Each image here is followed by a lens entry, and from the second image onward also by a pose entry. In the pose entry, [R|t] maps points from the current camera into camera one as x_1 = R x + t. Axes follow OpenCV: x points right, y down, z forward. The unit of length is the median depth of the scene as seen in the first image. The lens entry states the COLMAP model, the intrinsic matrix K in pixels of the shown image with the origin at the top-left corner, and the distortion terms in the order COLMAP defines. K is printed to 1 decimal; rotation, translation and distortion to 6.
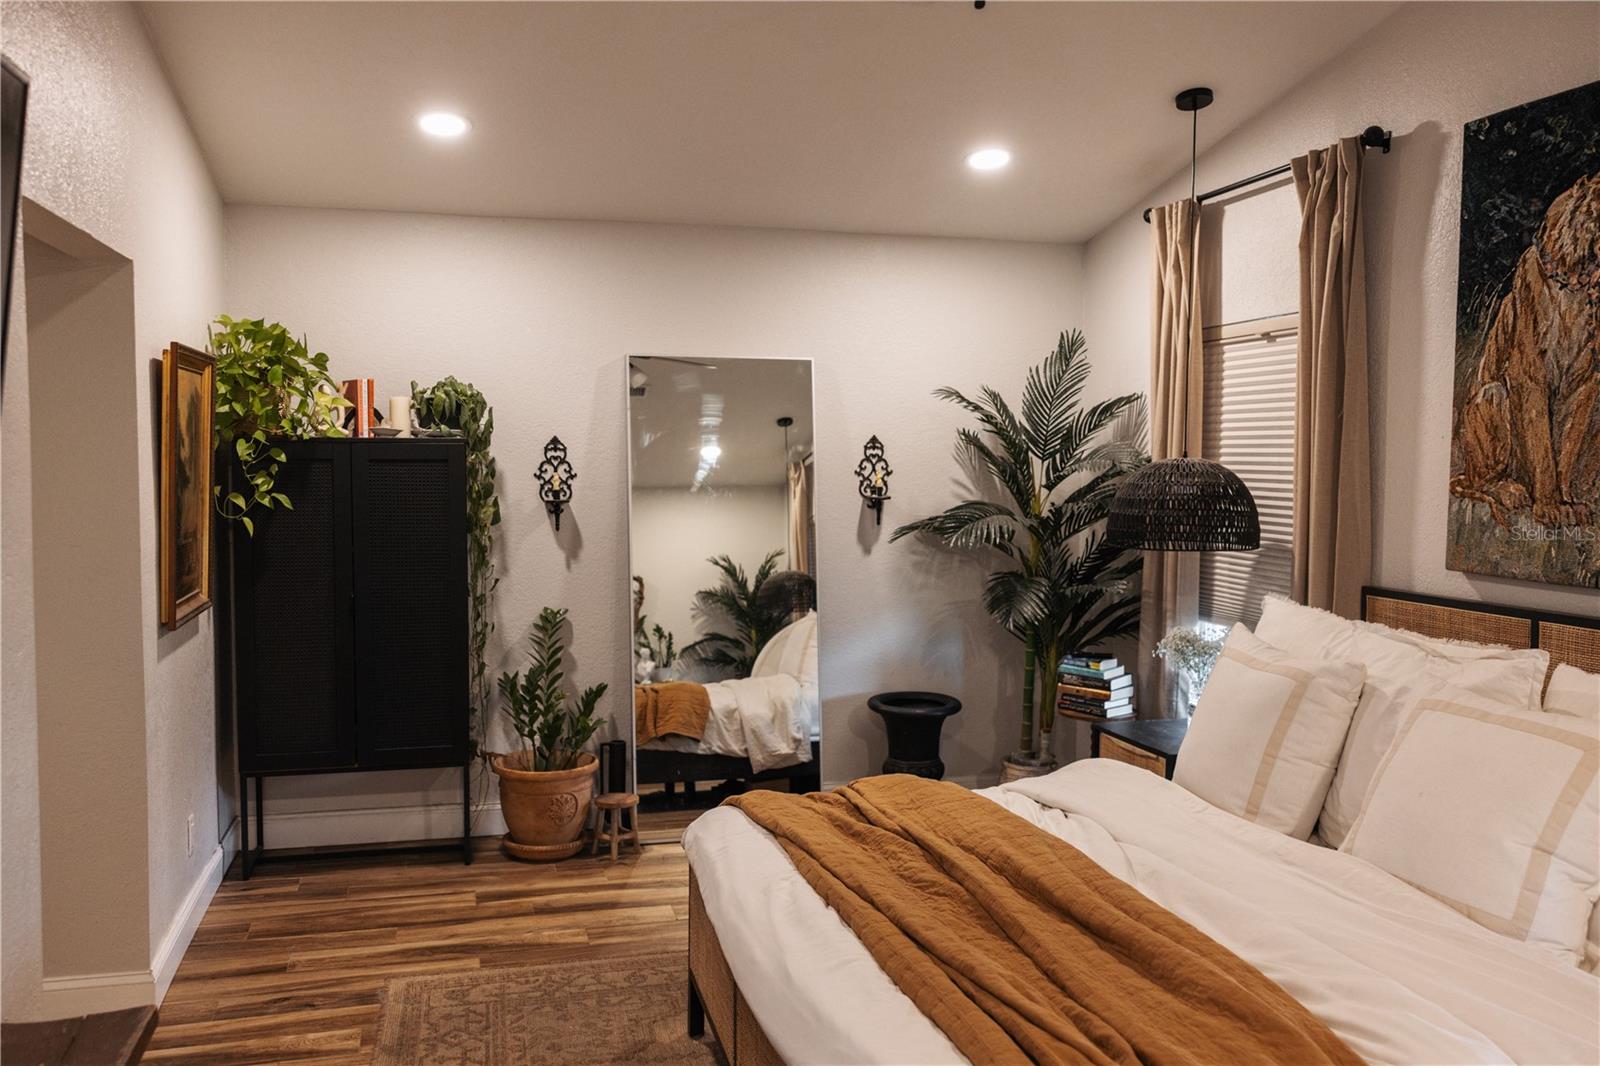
lens RADIAL K [[1317.6, 0, 790.6], [0, 1317.6, 541.3], [0, 0, 1]] dist [-0.009399, 0.018010]
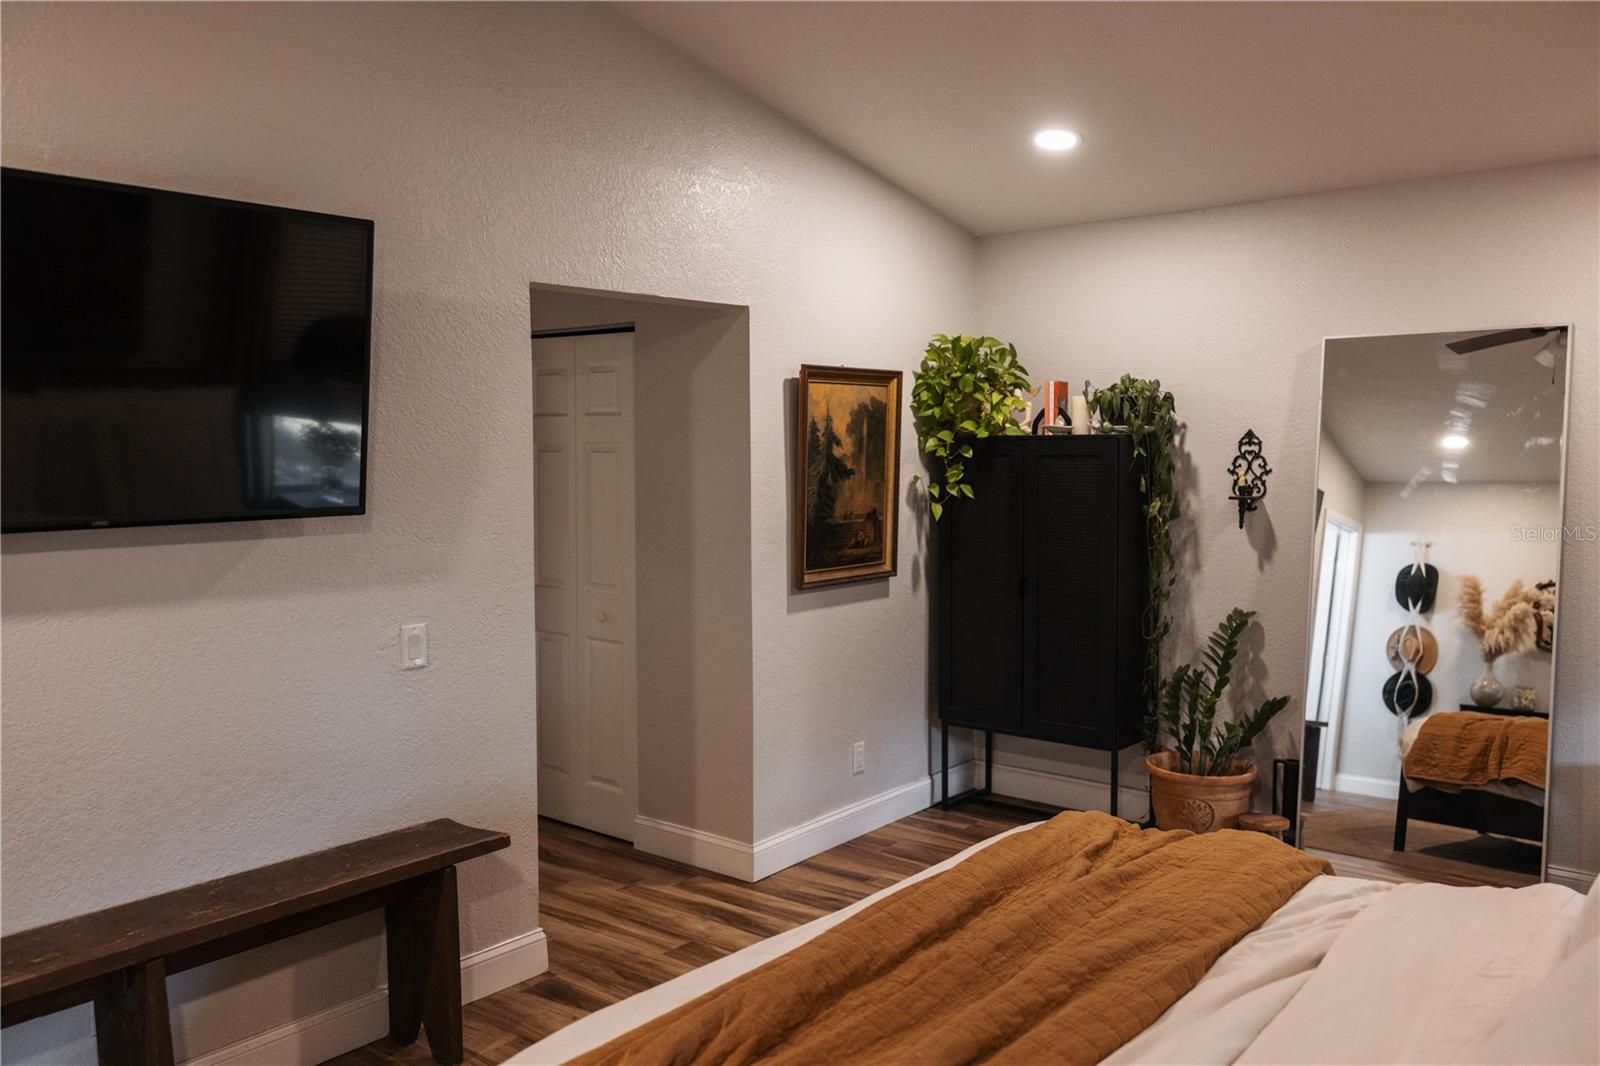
lens RADIAL K [[1248.7, 0, 791.8], [0, 1248.7, 529.6], [0, 0, 1]] dist [0.008195, 0.000894]
pose [[0.585878, 0.046067, -0.809089, 0.406801], [-0.045671, 0.998673, 0.023789, -0.015629], [0.809111, 0.023015, 0.587205, 0.226151]]
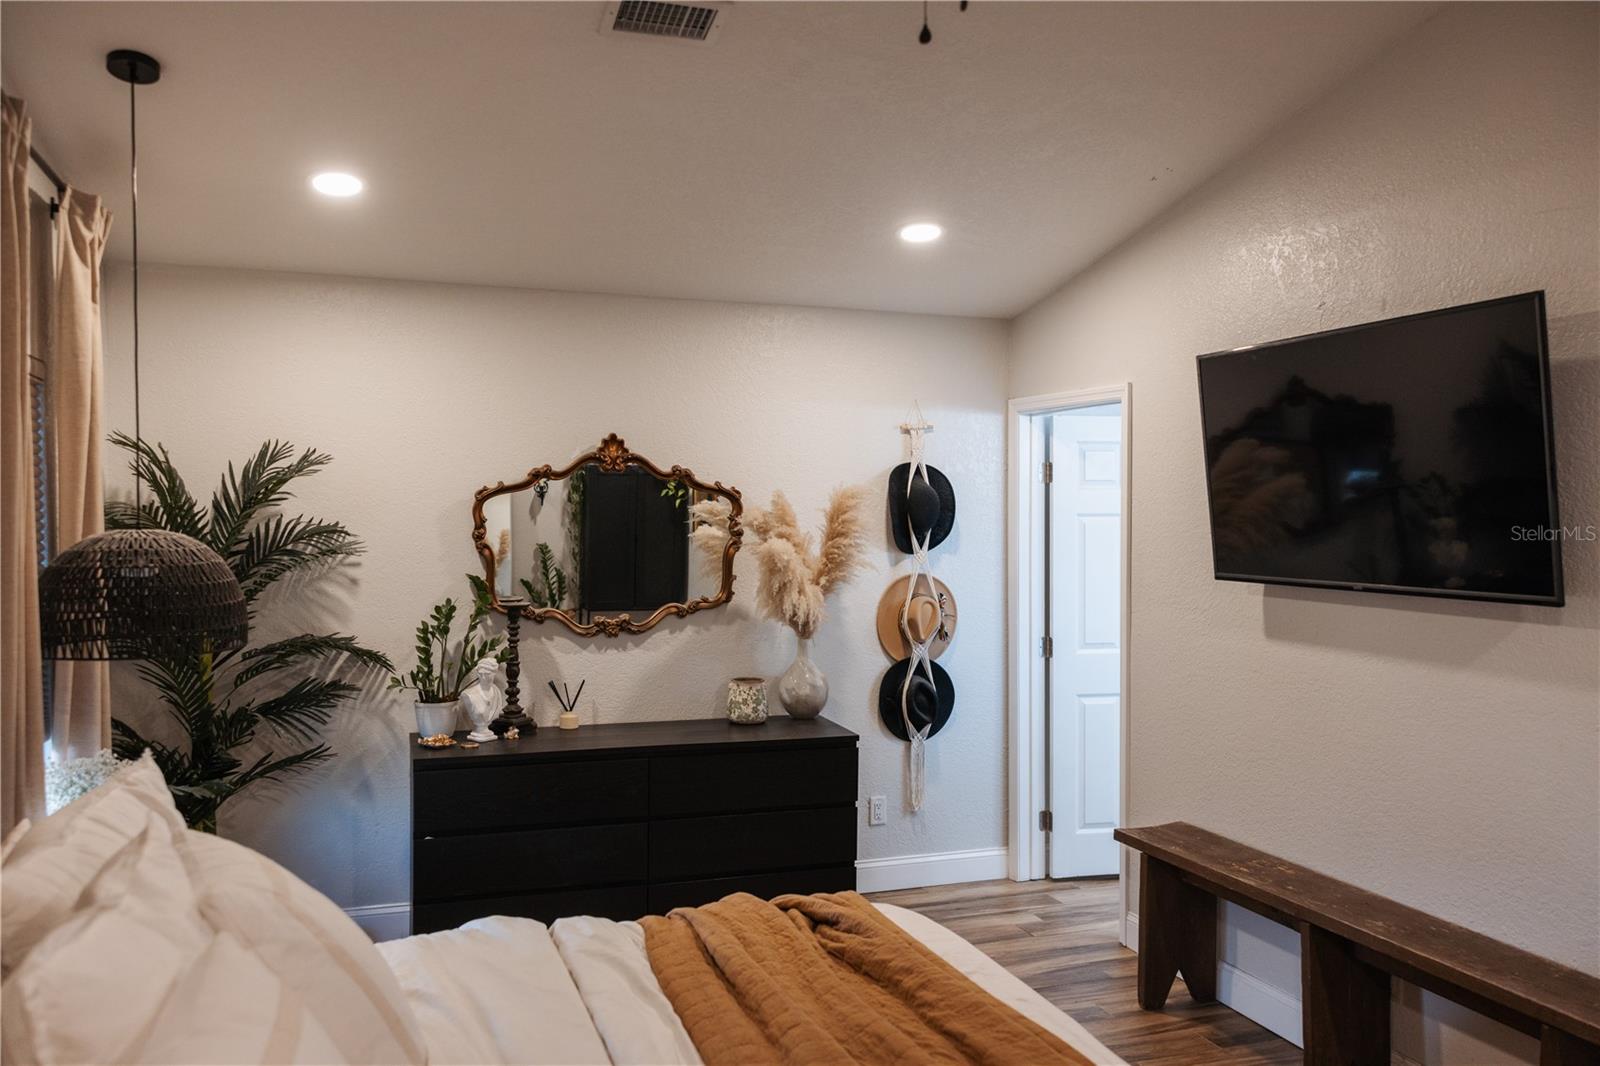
lens RADIAL K [[1248.7, 0, 785.0], [0, 1248.7, 533.4], [0, 0, 1]] dist [0.008195, 0.000894]
pose [[-0.997124, -0.009470, -0.075200, 0.160343], [-0.015539, 0.996630, 0.080546, -0.075897], [0.074183, 0.081482, -0.993910, 0.998596]]
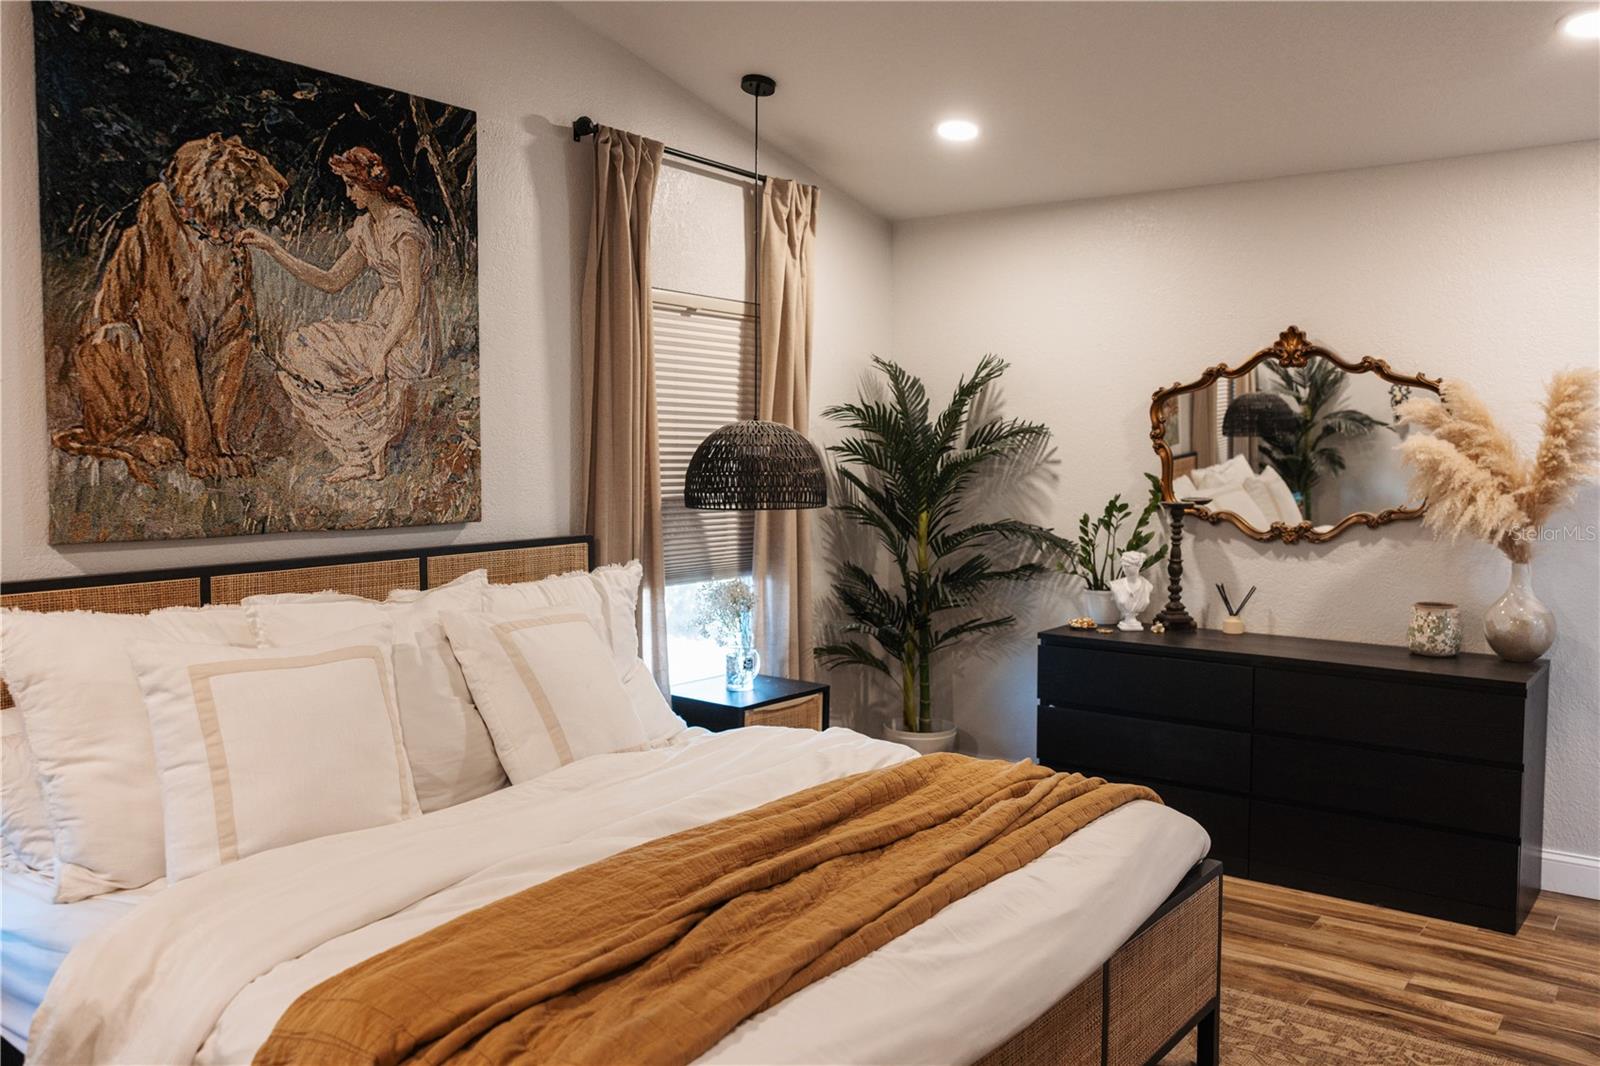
lens RADIAL K [[1292.2, 0, 793.4], [0, 1292.2, 517.3], [0, 0, 1]] dist [0.011944, -0.010659]
pose [[-0.628998, -0.052820, 0.775610, -0.317828], [0.043037, 0.993793, 0.102580, -0.044920], [-0.776215, 0.097903, -0.622821, 0.889120]]
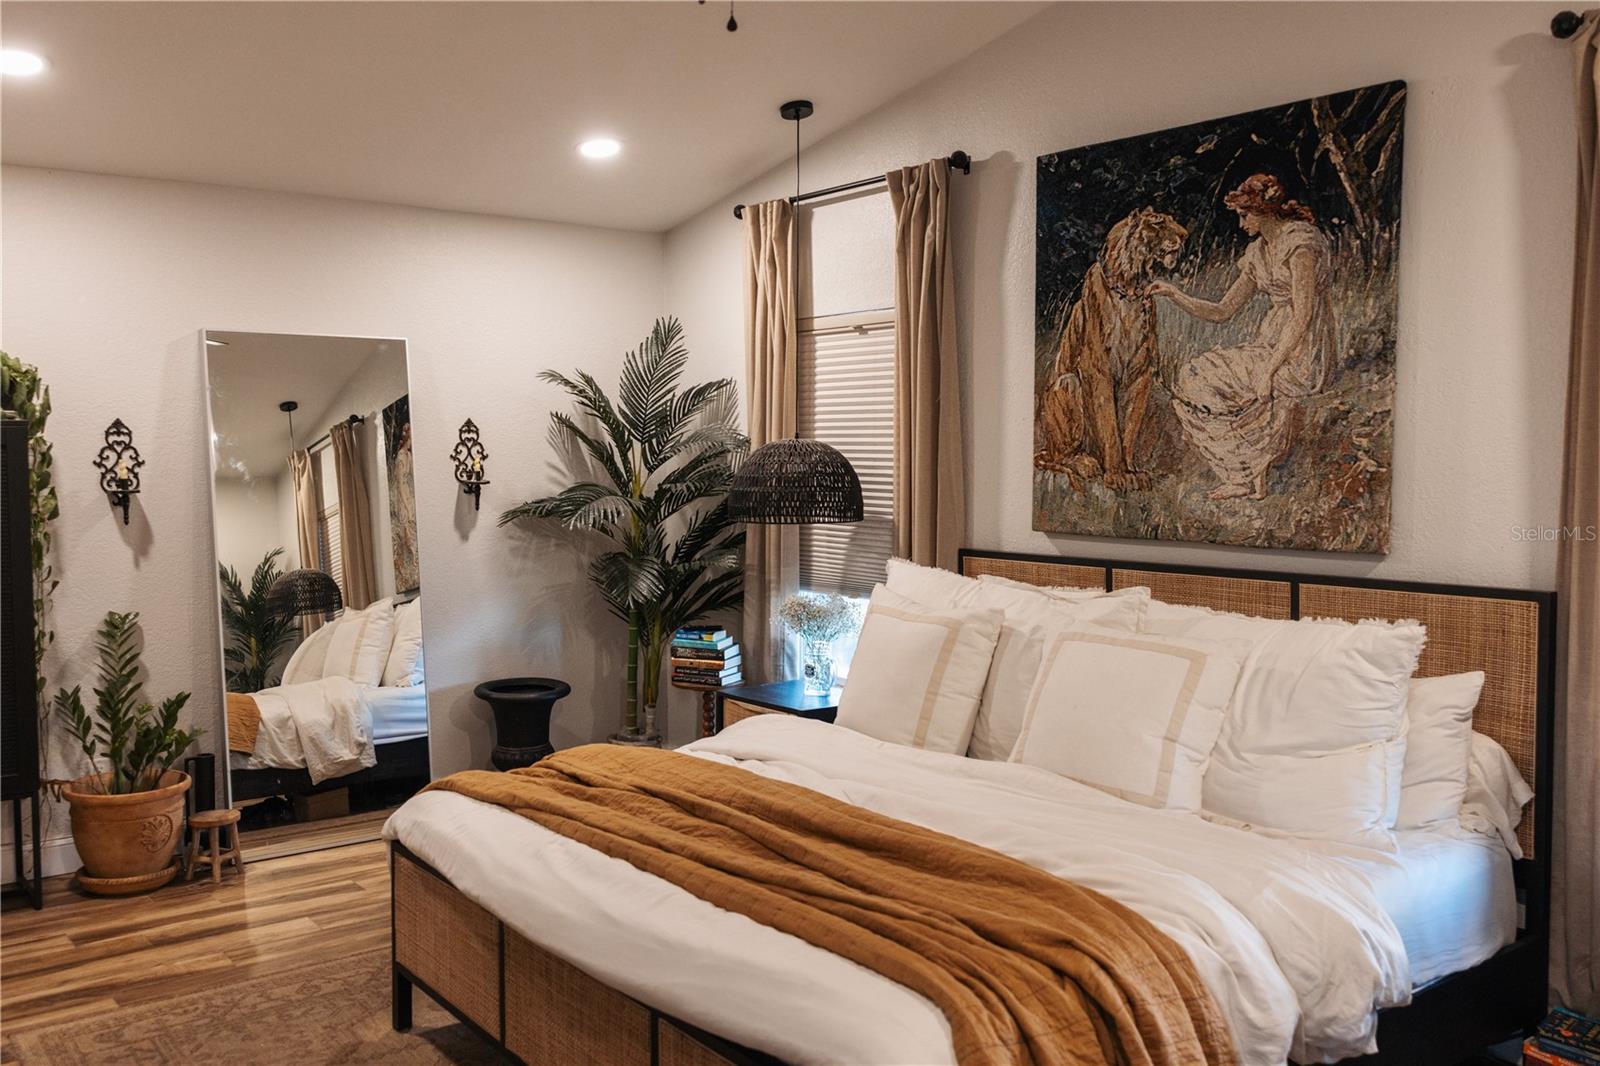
lens RADIAL K [[1390.3, 0, 803.6], [0, 1390.3, 535.9], [0, 0, 1]] dist [-0.014463, 0.004285]
pose [[0.913703, -0.031773, 0.405138, -0.153869], [0.031740, 0.999473, 0.006802, 0.008571], [-0.405141, 0.006644, 0.914230, -0.047948]]
